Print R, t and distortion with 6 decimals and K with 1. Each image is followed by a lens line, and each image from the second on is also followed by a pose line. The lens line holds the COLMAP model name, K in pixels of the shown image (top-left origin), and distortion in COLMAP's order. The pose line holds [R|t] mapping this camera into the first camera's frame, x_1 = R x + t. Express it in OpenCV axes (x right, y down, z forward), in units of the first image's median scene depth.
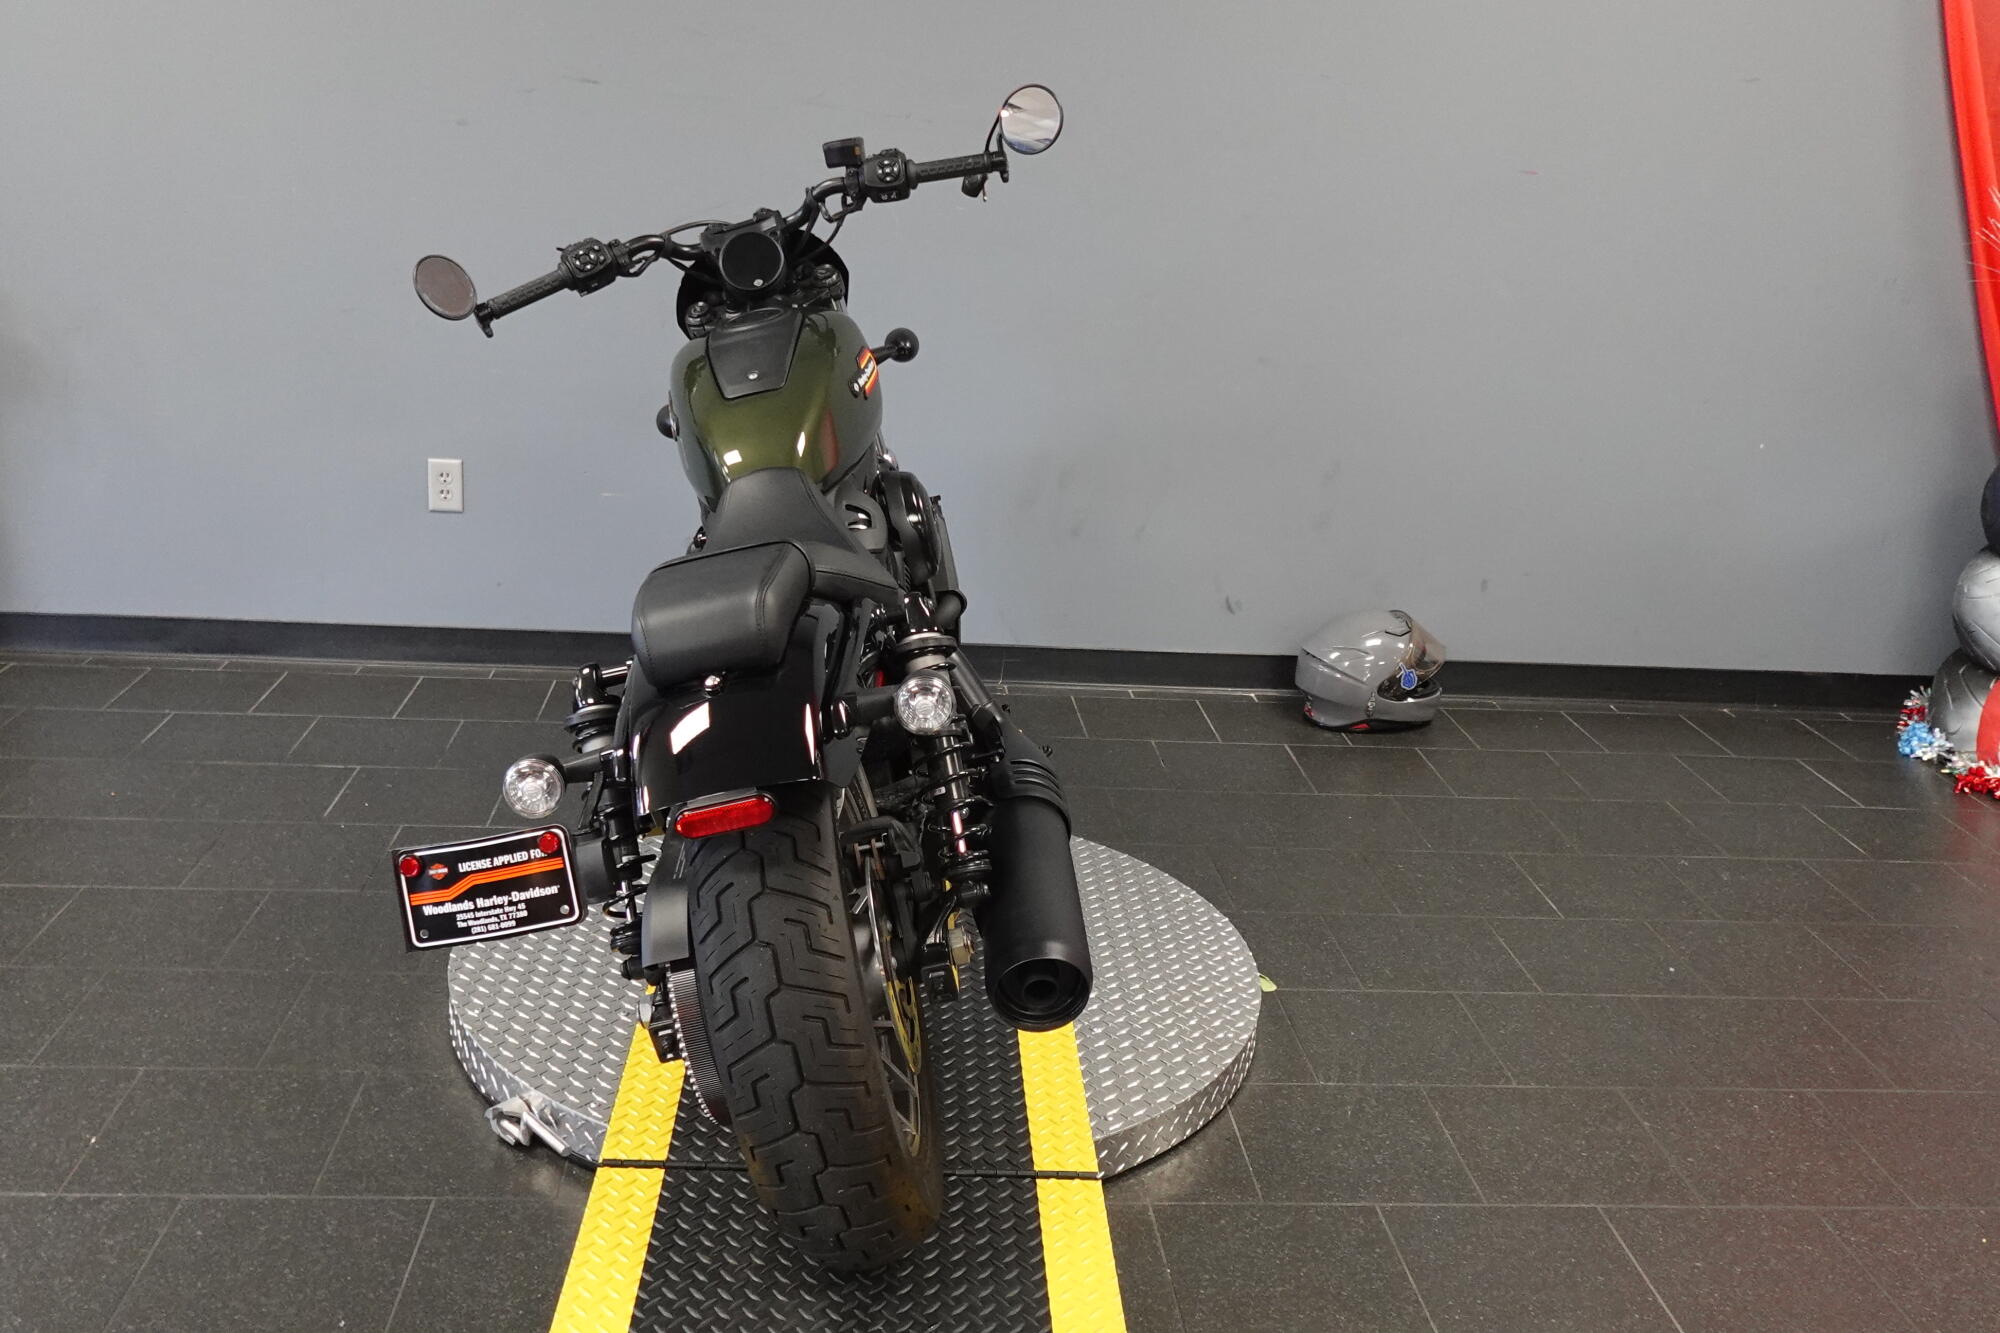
lens RADIAL K [[1863.4, 0, 1000.0], [0, 1863.4, 666.5], [0, 0, 1]] dist [-0.007170, 0.016193]
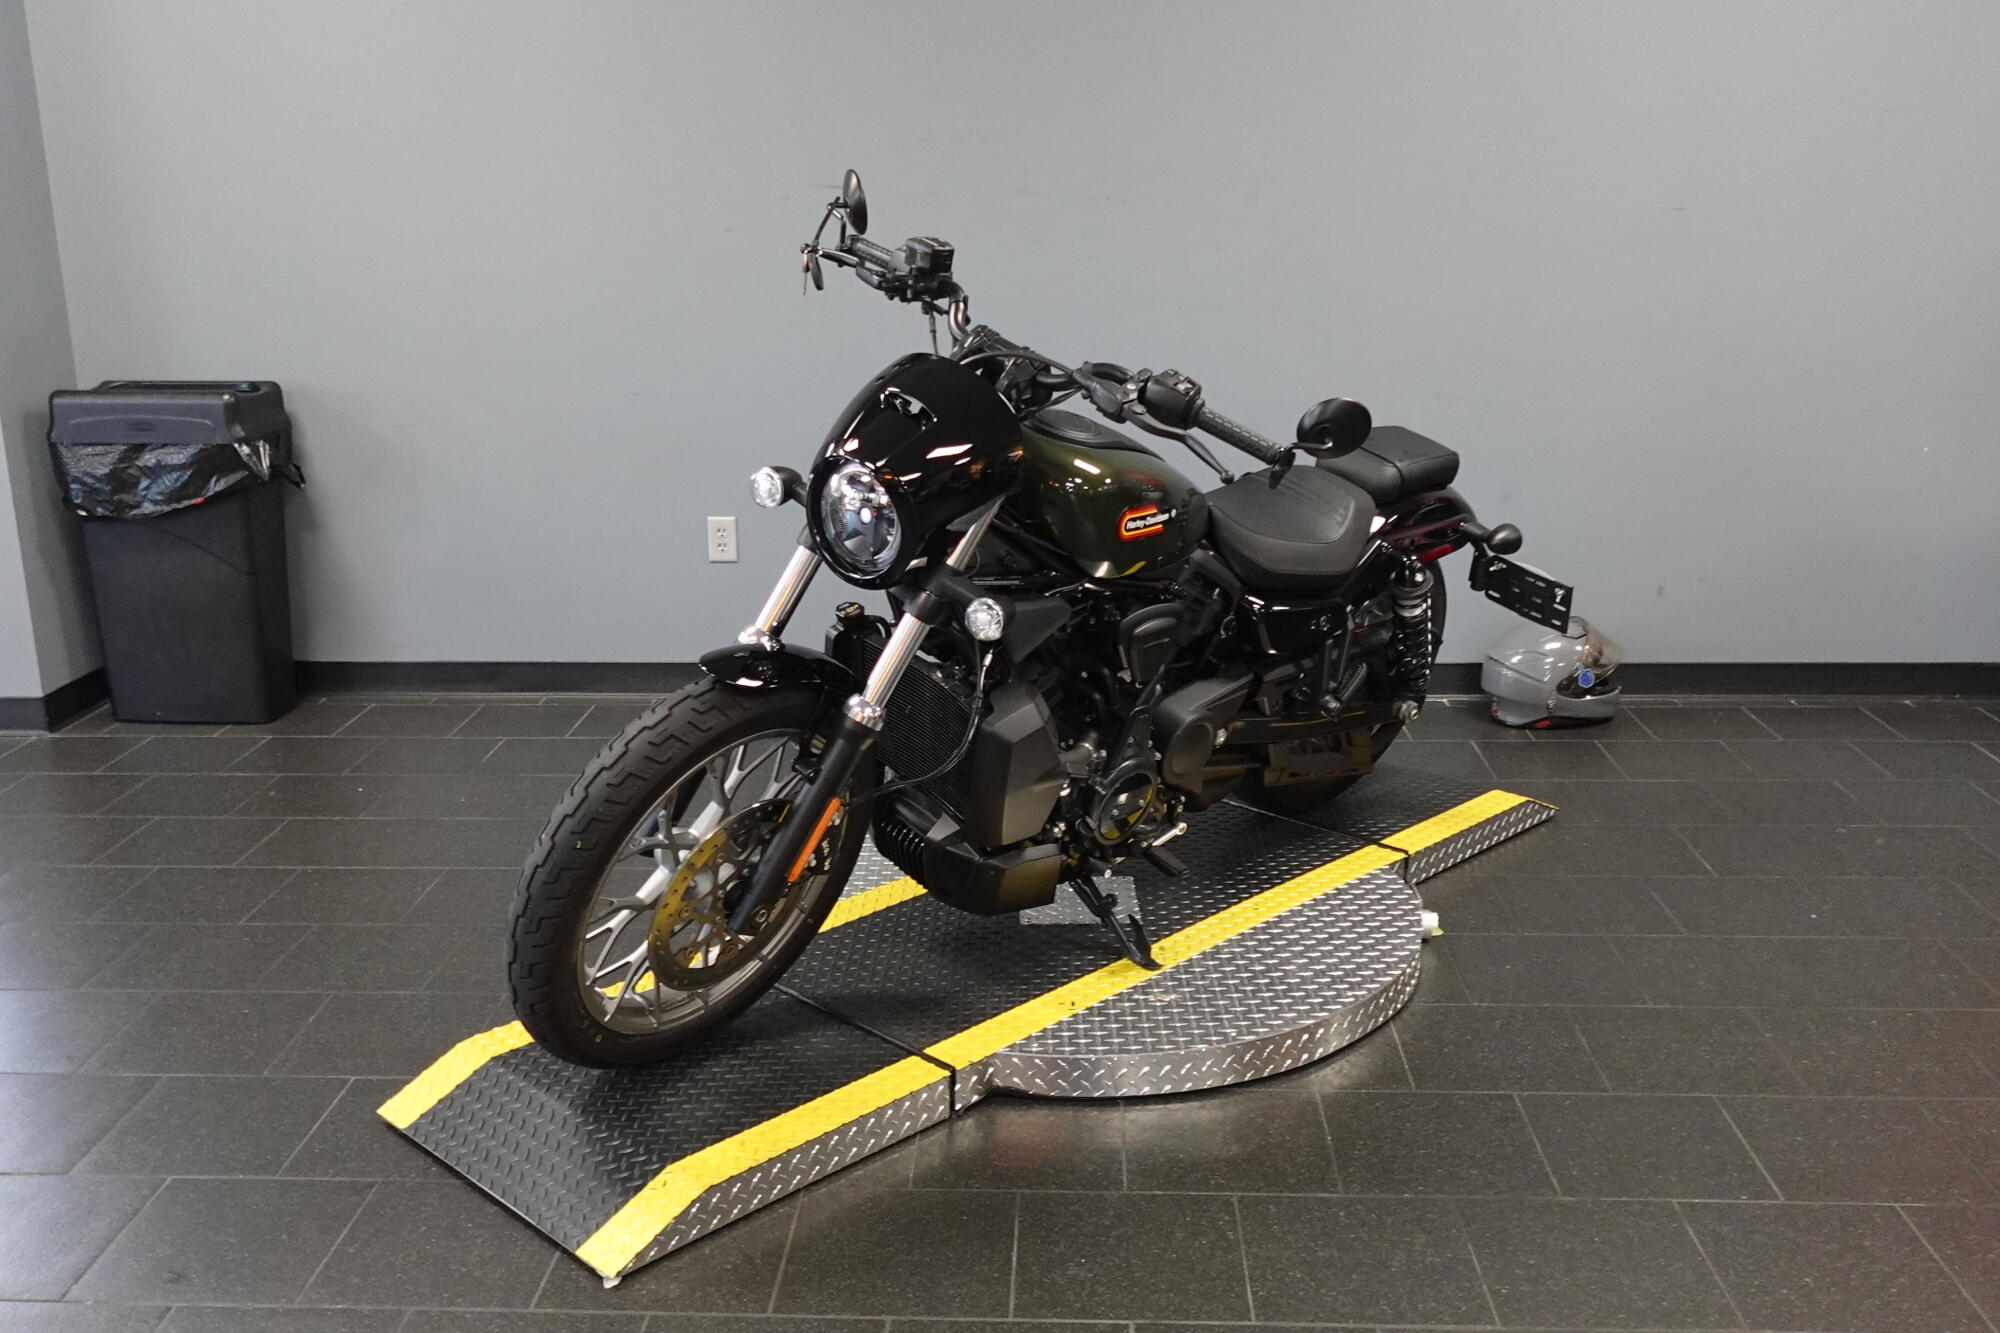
lens RADIAL K [[1863.4, 0, 1000.0], [0, 1863.4, 666.5], [0, 0, 1]] dist [-0.007170, 0.016193]
pose [[0.989985, -0.034957, -0.136774, 0.040215], [0.029704, 0.998747, -0.040264, 0.045877], [0.138010, 0.035798, 0.989784, -0.167195]]
